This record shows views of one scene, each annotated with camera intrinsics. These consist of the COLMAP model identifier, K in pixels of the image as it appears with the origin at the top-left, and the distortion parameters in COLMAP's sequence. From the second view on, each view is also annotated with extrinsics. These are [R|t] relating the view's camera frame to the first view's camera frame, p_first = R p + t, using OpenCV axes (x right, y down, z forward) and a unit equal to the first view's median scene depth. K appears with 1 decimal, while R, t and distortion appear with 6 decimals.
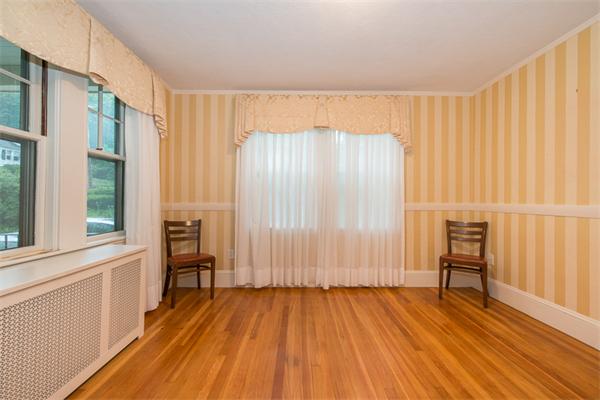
lens RADIAL K [[243.0, 0, 300.5], [0, 243.0, 201.6], [0, 0, 1]] dist [-0.008637, 0.000126]
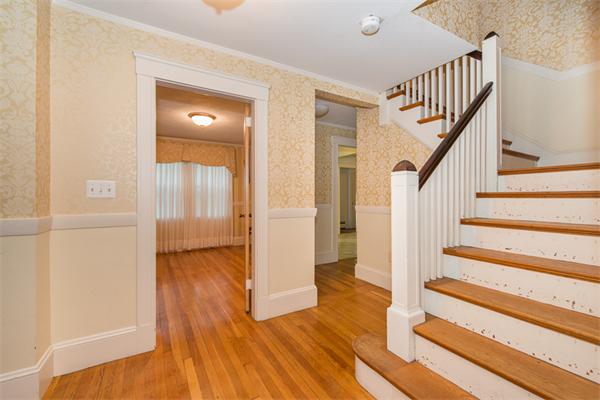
lens RADIAL K [[243.0, 0, 297.1], [0, 243.0, 199.2], [0, 0, 1]] dist [-0.008637, 0.000126]
pose [[0.855452, -0.008137, 0.517818, -0.142275], [0.006801, 0.999967, 0.004478, -0.024955], [-0.517837, -0.000310, 0.855479, -0.958817]]
